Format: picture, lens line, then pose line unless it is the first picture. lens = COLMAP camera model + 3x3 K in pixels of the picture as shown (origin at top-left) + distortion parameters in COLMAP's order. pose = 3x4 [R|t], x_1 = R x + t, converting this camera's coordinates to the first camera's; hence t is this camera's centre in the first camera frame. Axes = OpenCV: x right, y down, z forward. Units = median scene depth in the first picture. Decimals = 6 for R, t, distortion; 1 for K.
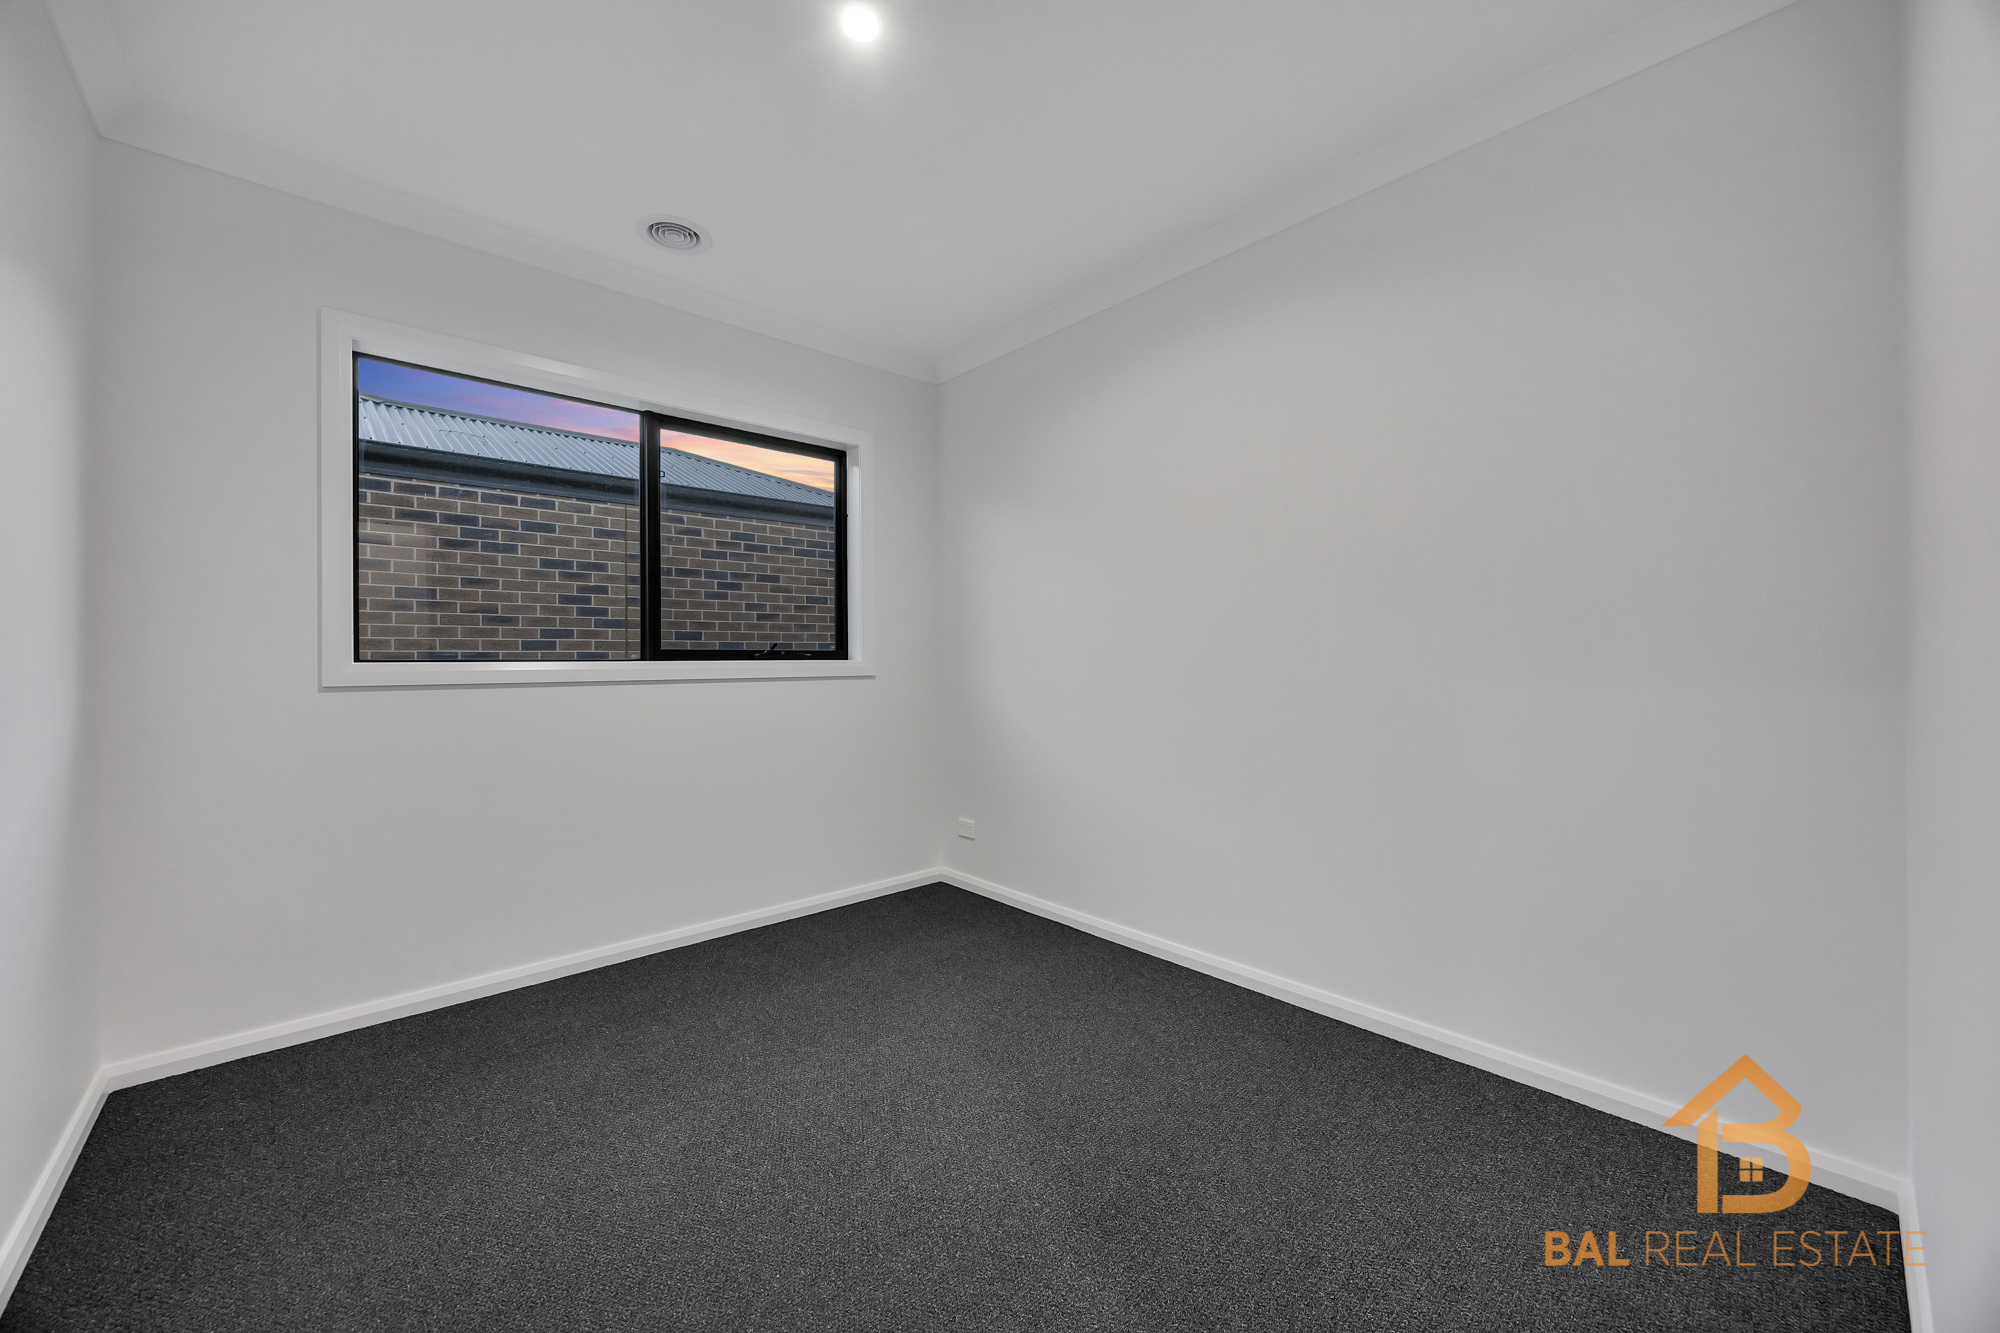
lens RADIAL K [[770.7, 0, 1004.4], [0, 770.7, 662.9], [0, 0, 1]] dist [-0.000100, 0.000111]
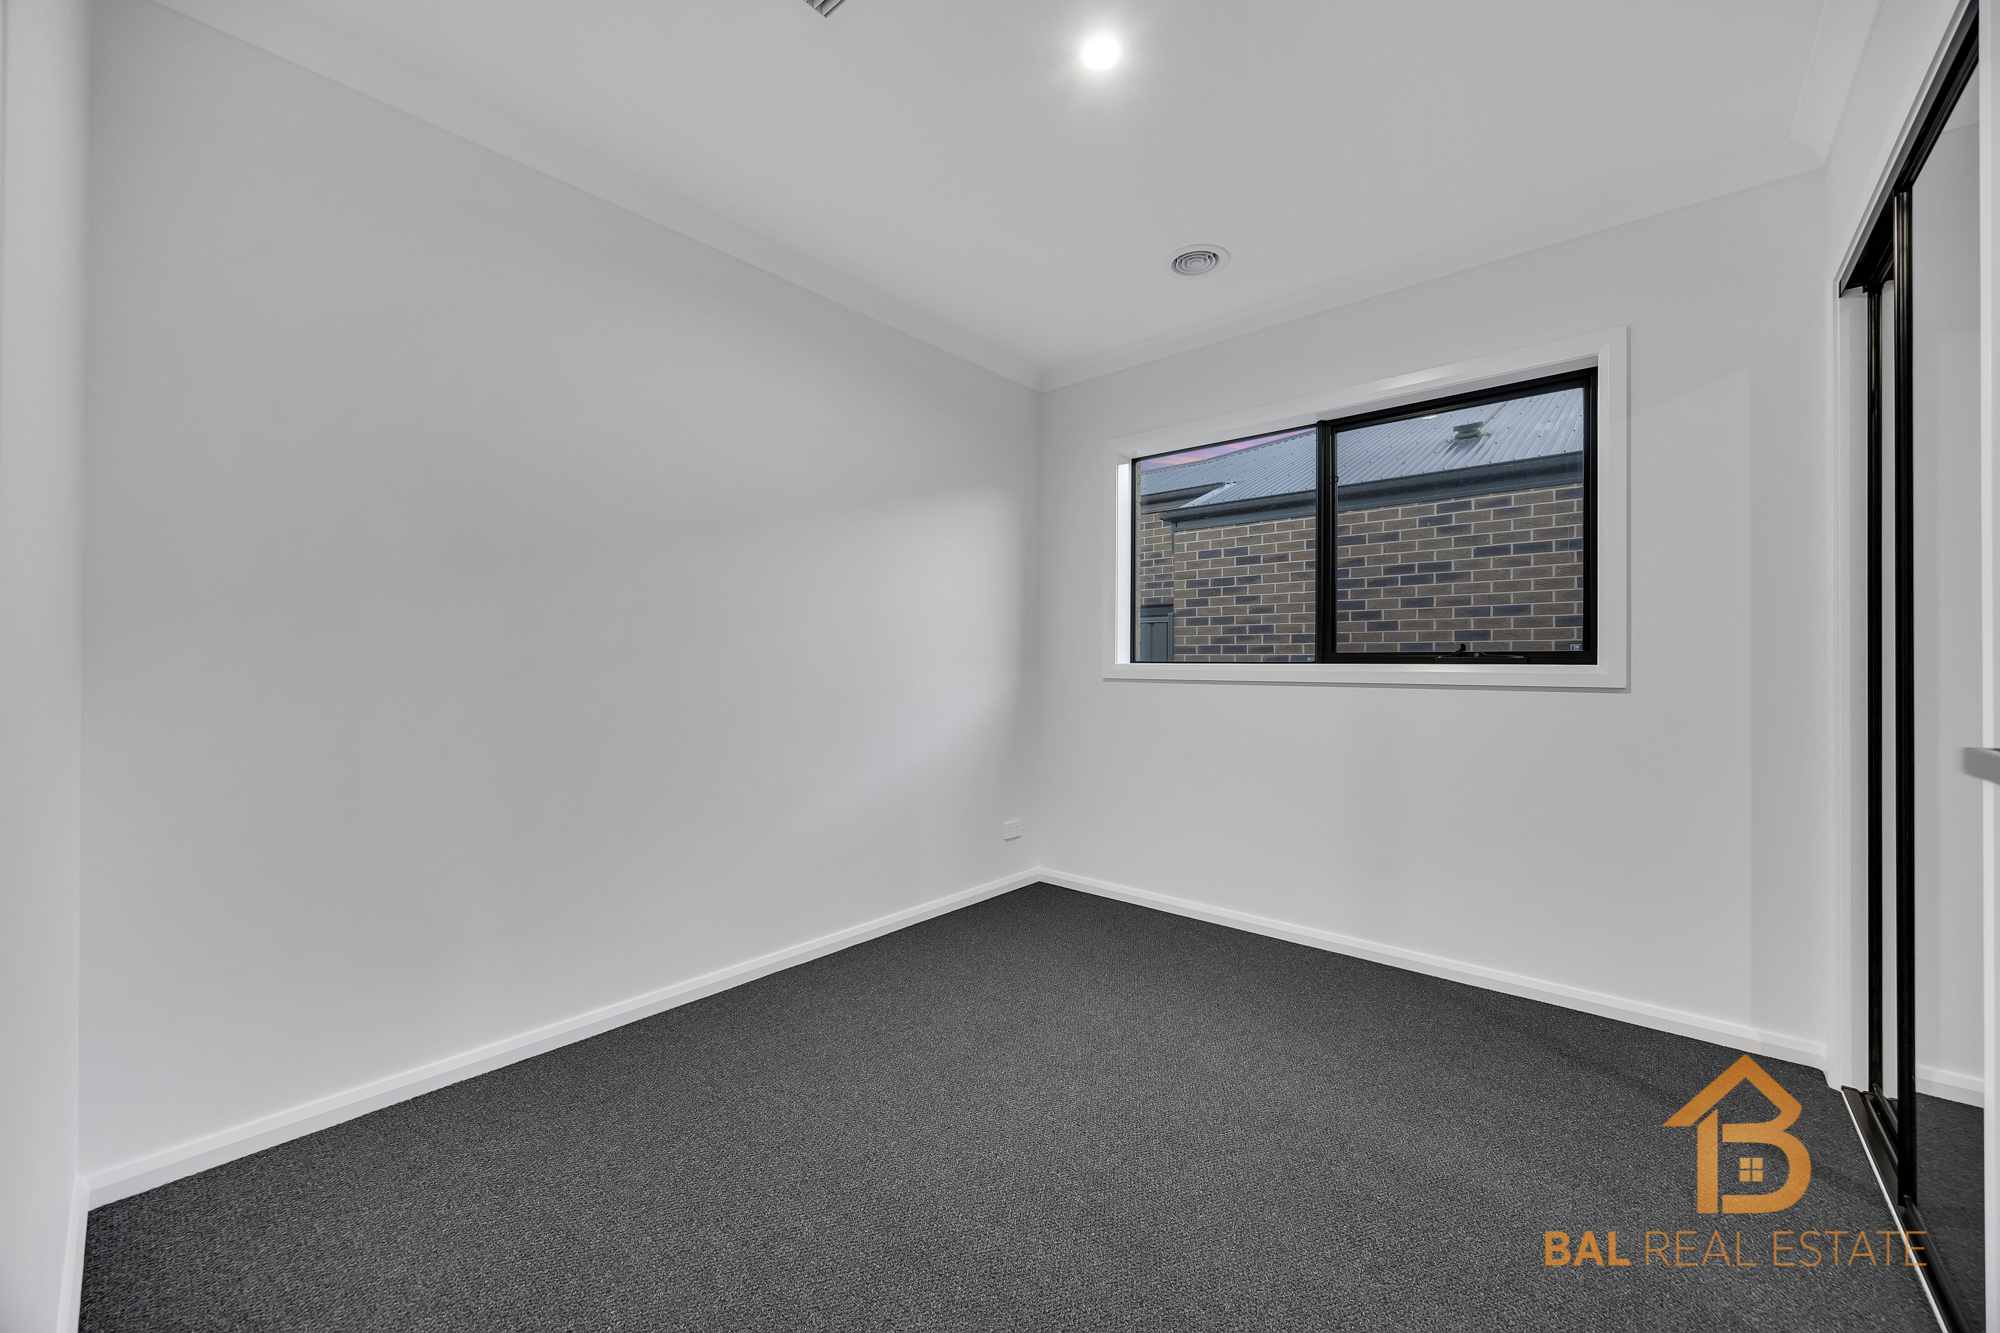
lens RADIAL K [[770.7, 0, 1004.4], [0, 770.7, 662.9], [0, 0, 1]] dist [-0.000100, 0.000111]
pose [[0.128866, 0.006243, -0.991642, 0.494879], [-0.008271, 0.999952, 0.005220, -0.005100], [0.991628, 0.007529, 0.128912, 0.441794]]
